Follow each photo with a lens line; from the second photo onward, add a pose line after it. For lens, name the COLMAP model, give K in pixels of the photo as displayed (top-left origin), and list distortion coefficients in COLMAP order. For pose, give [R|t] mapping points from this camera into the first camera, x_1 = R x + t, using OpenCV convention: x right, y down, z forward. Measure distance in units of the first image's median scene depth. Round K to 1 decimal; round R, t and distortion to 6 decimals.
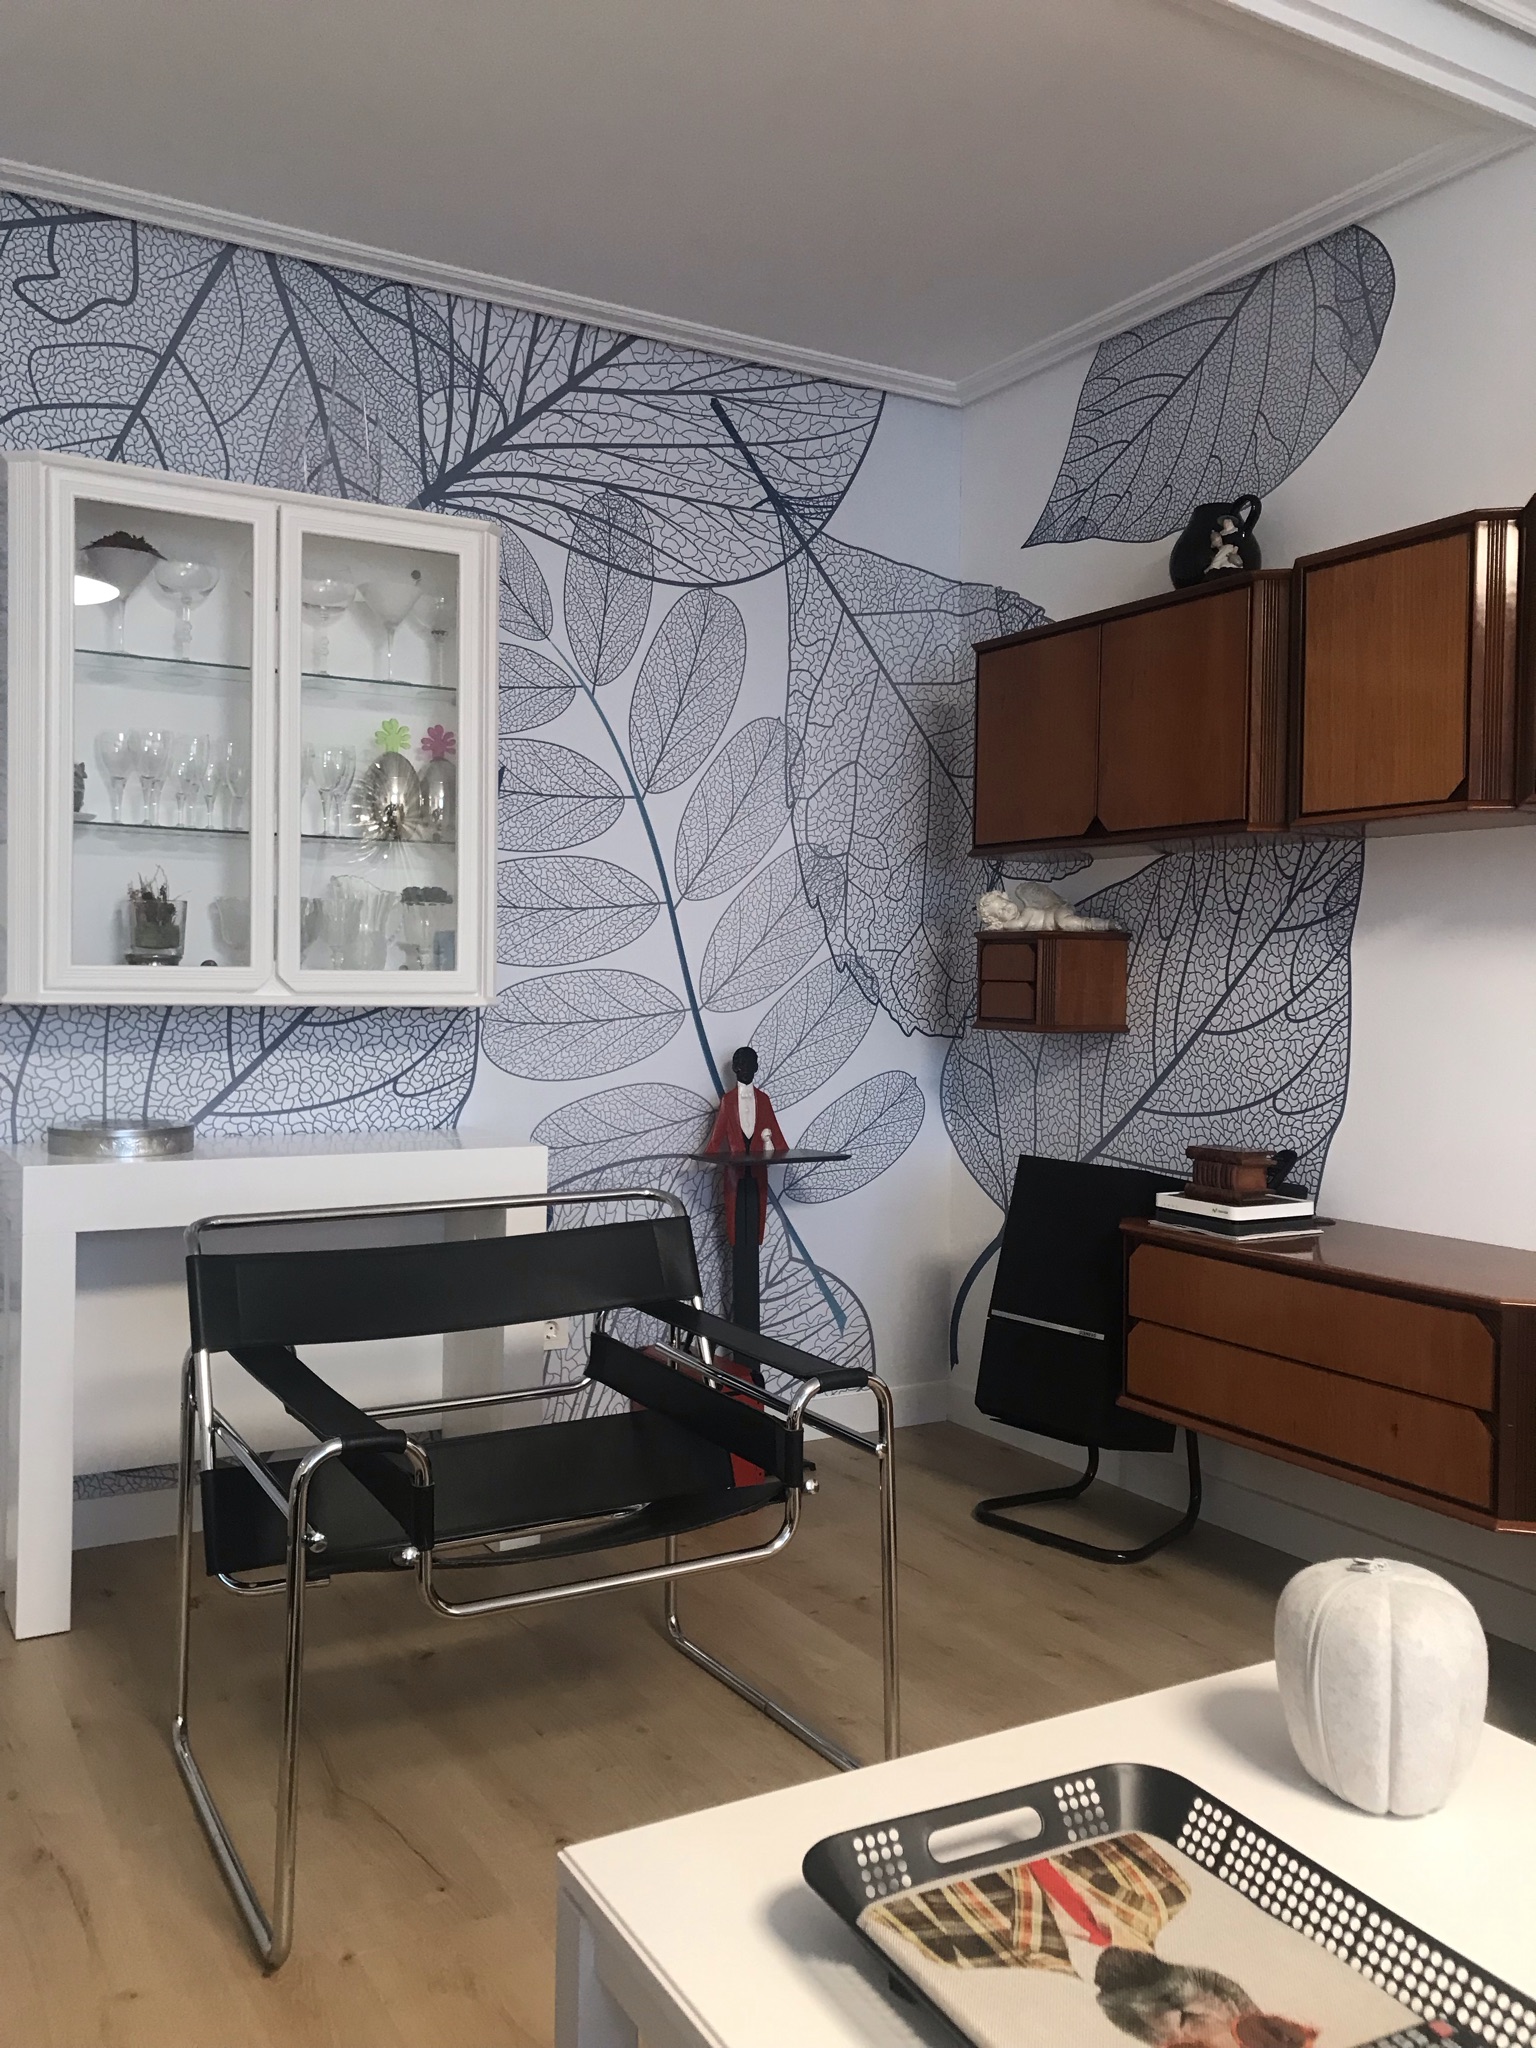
lens RADIAL K [[1663.8, 0, 767.3], [0, 1663.8, 1003.0], [0, 0, 1]] dist [0.038746, -0.047716]
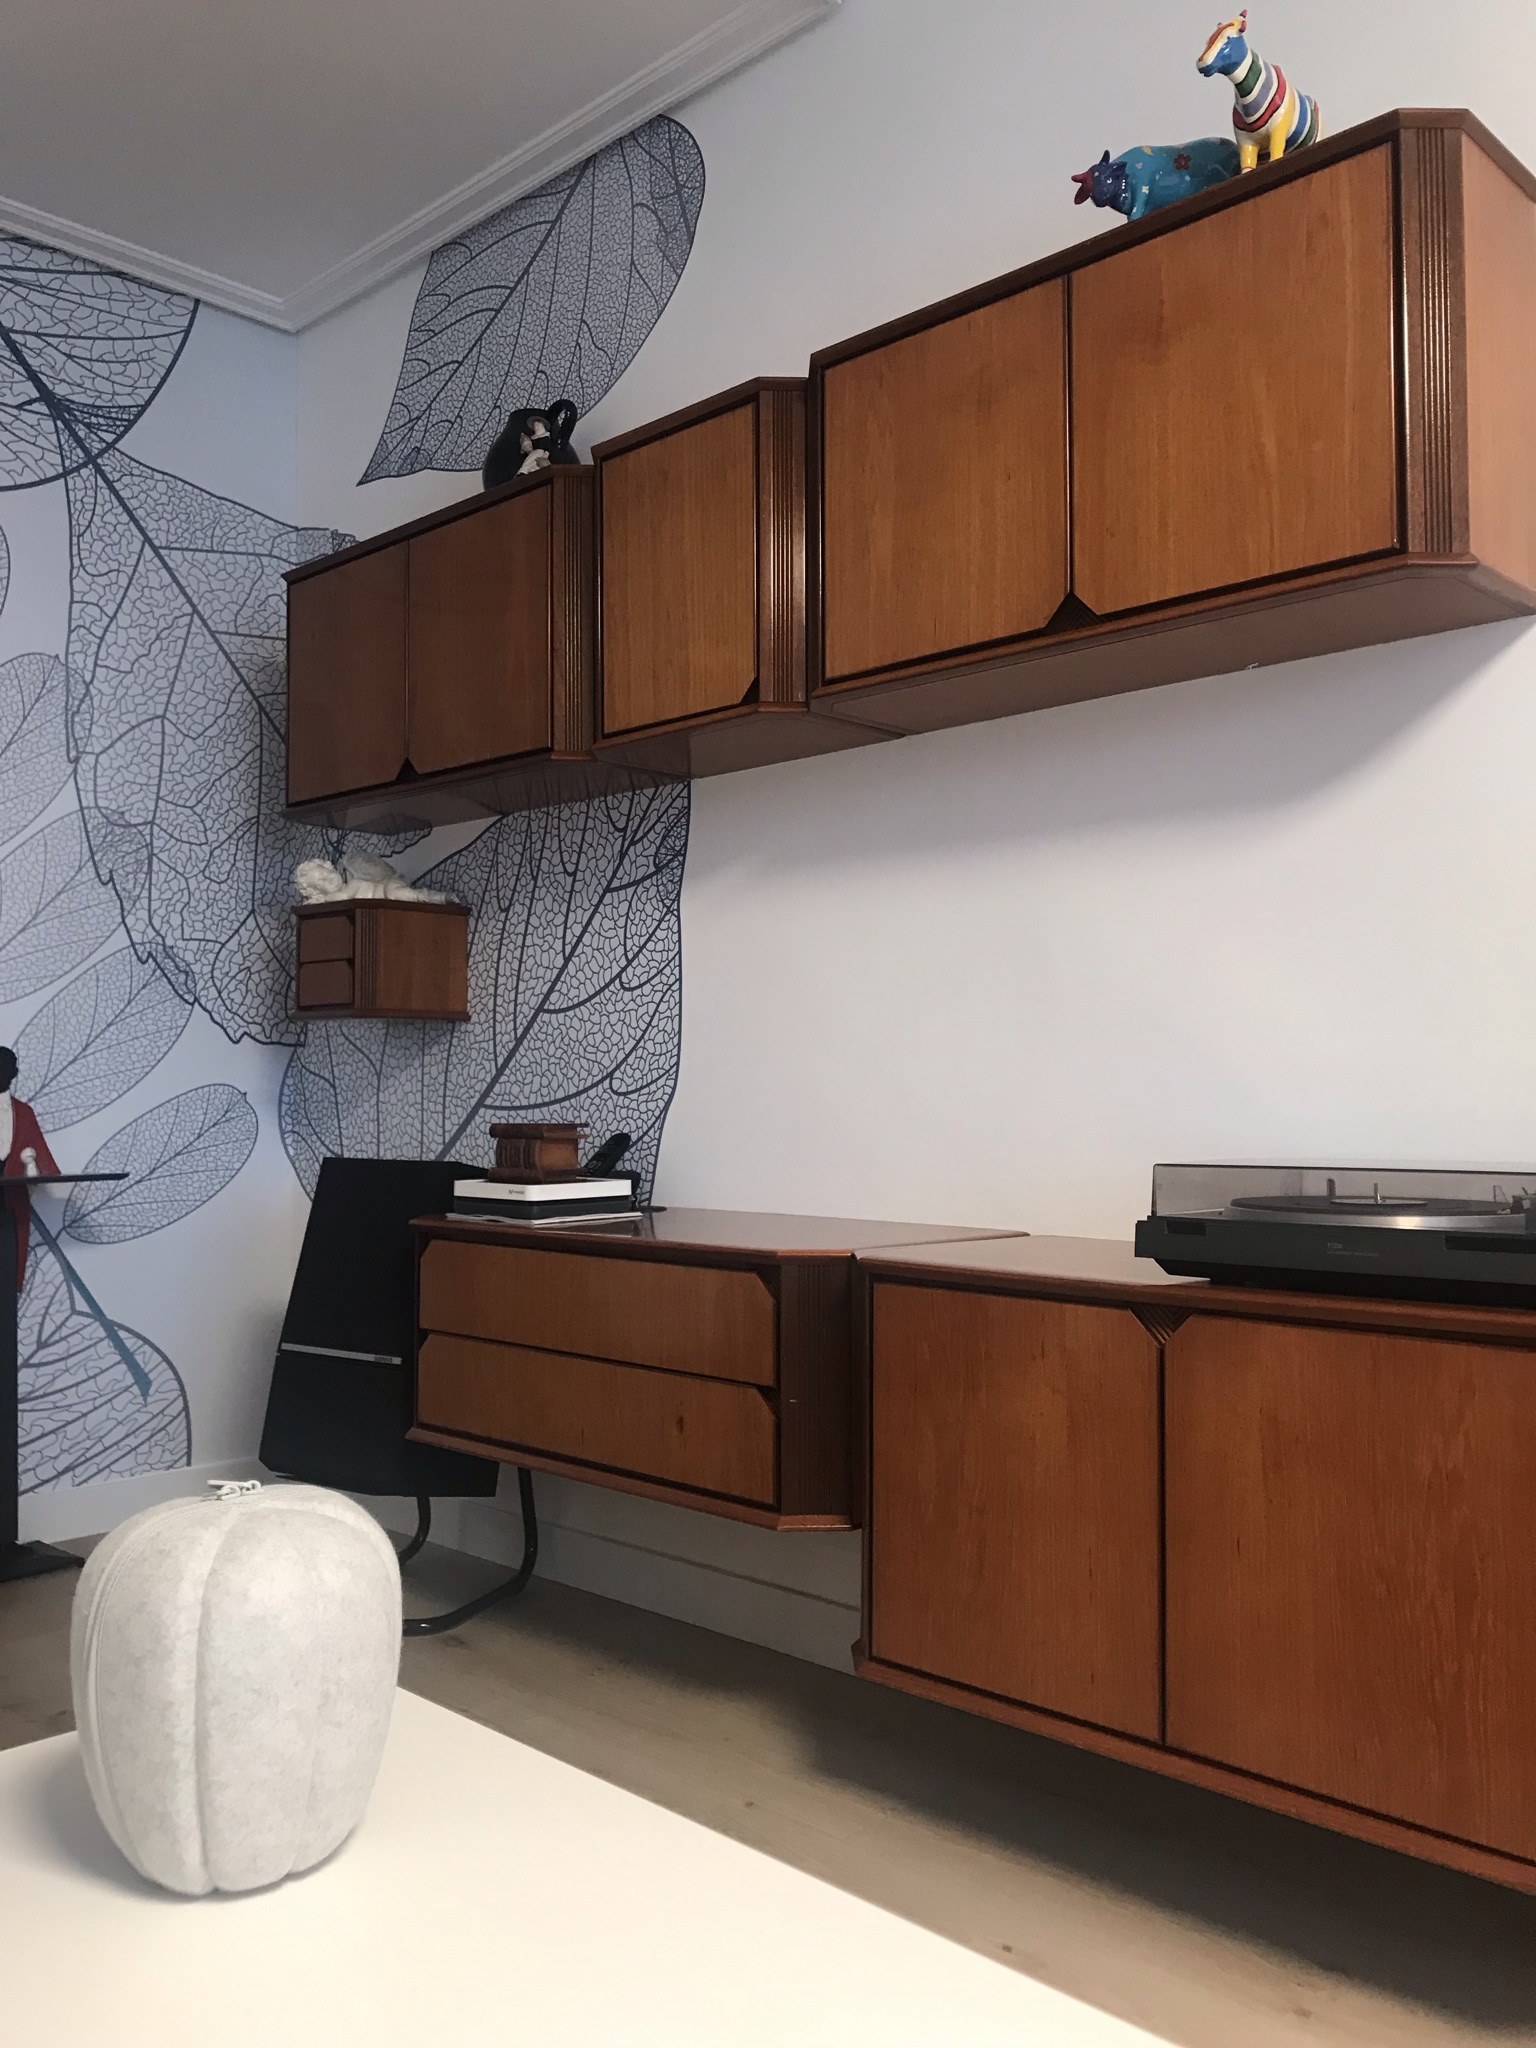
lens RADIAL K [[1663.8, 0, 775.5], [0, 1663.8, 1007.9], [0, 0, 1]] dist [0.038746, -0.047716]
pose [[0.963484, -0.003853, 0.267737, 0.145494], [0.021876, 0.997687, -0.064366, 0.074887], [-0.266870, 0.067872, 0.961340, 0.122967]]
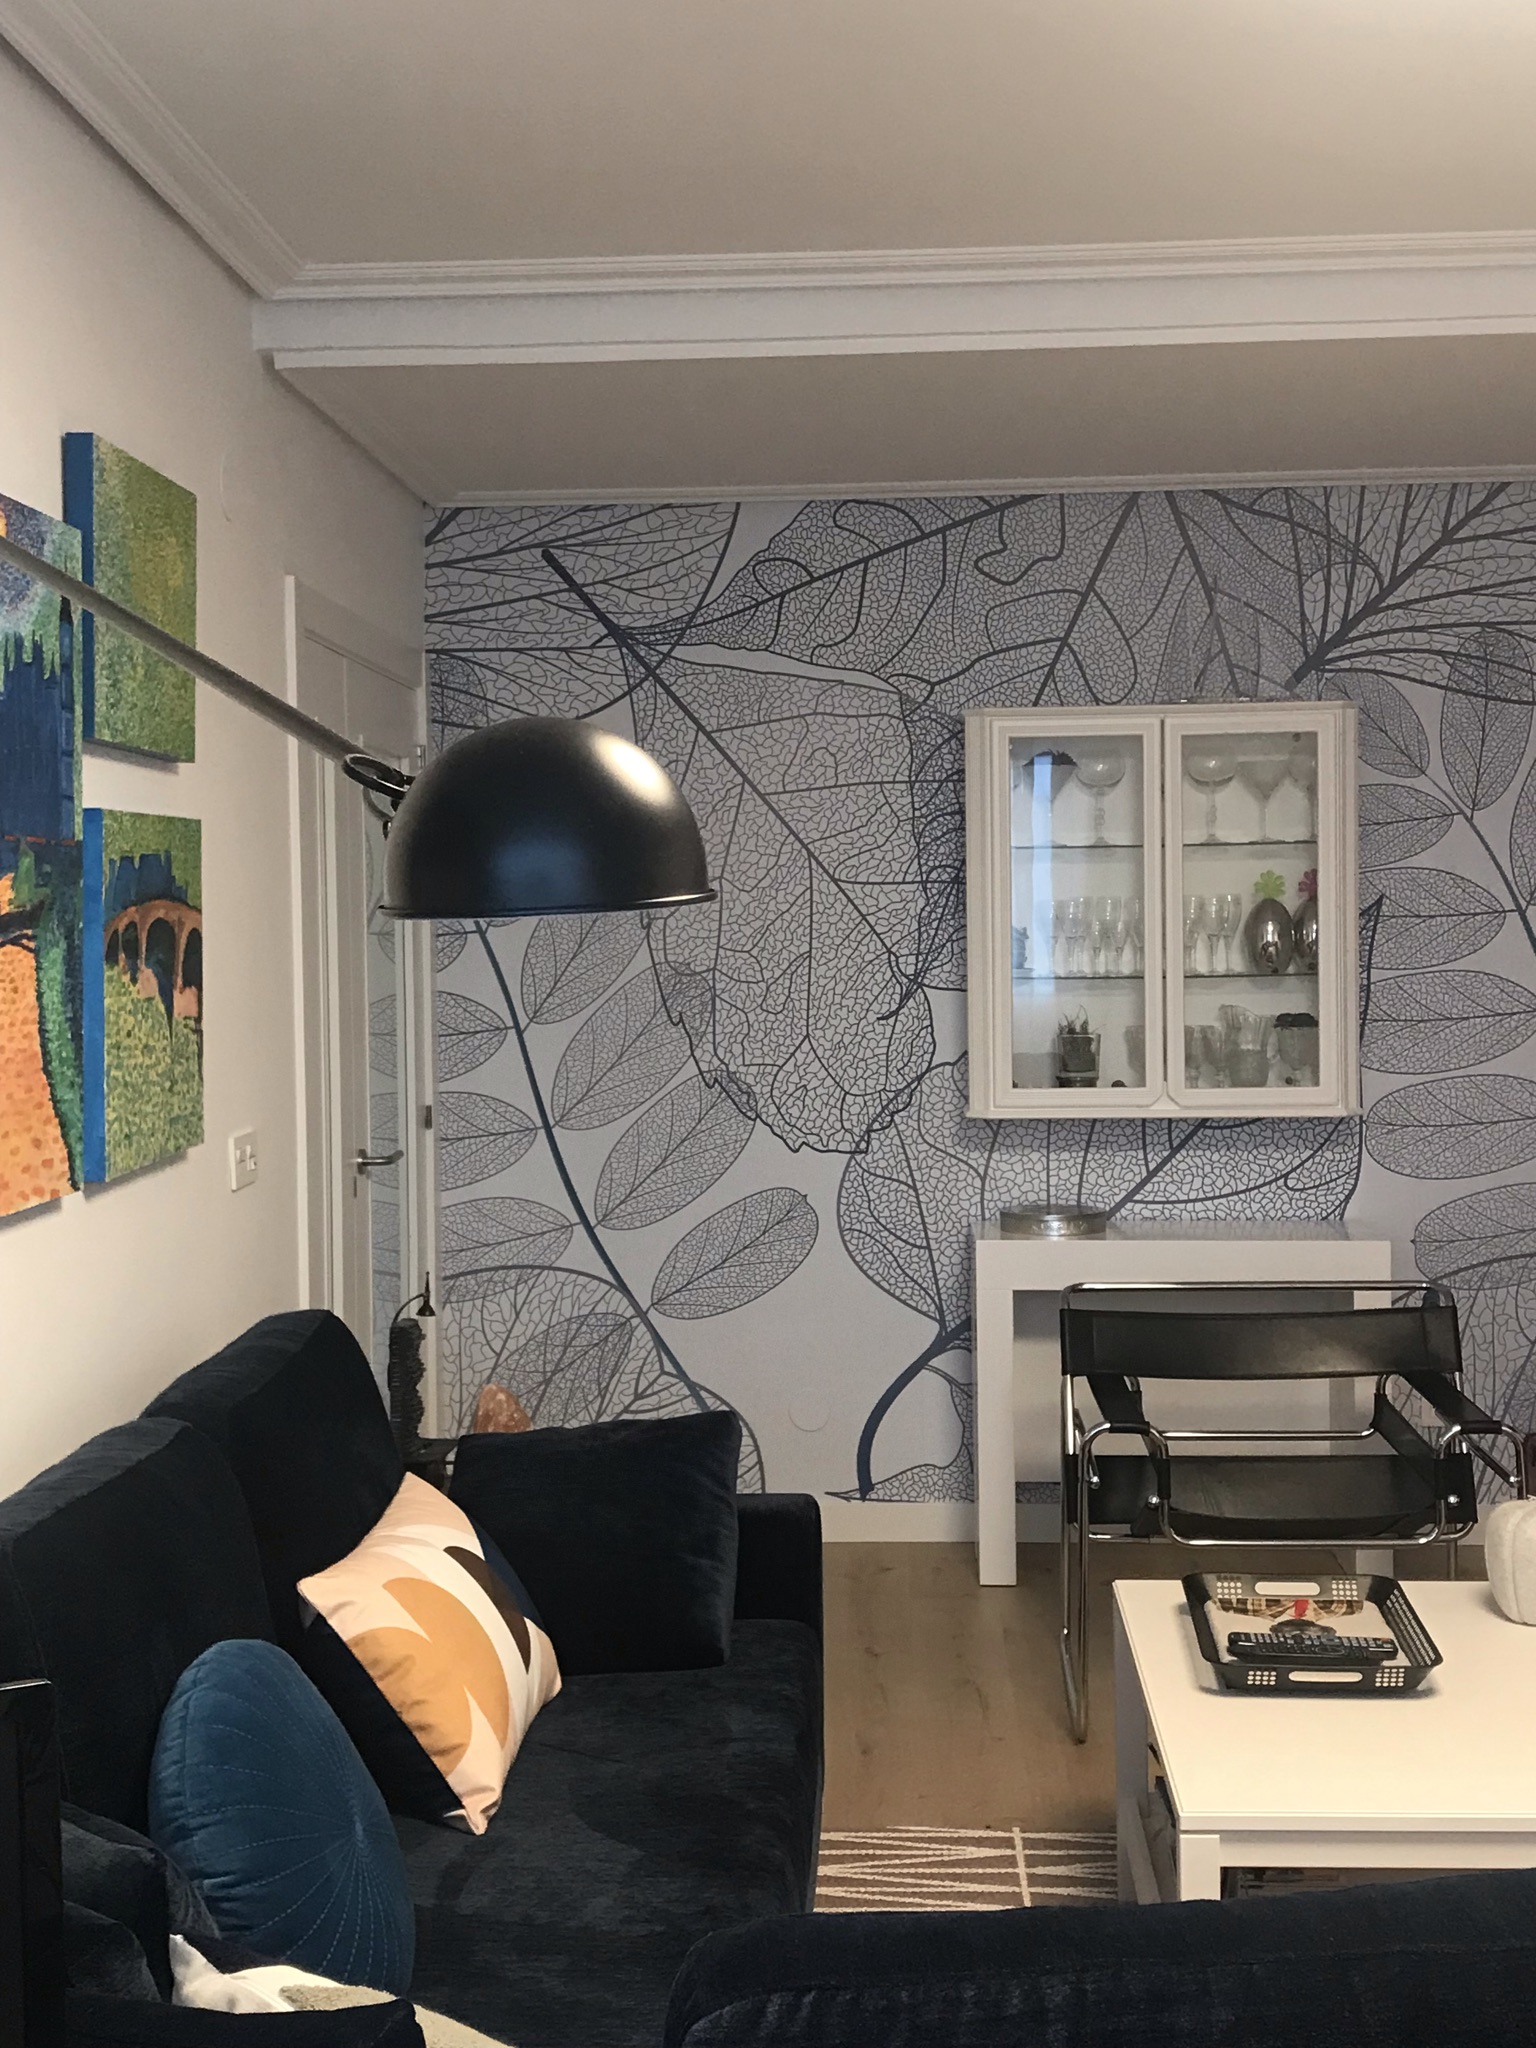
lens RADIAL K [[2580.3, 0, 756.6], [0, 2580.3, 1004.1], [0, 0, 1]] dist [0.044834, 0.000000]
pose [[0.838305, -0.006156, -0.545166, 0.441845], [0.013714, 0.999858, 0.009797, -0.094361], [0.545028, -0.015690, 0.838271, -0.687859]]
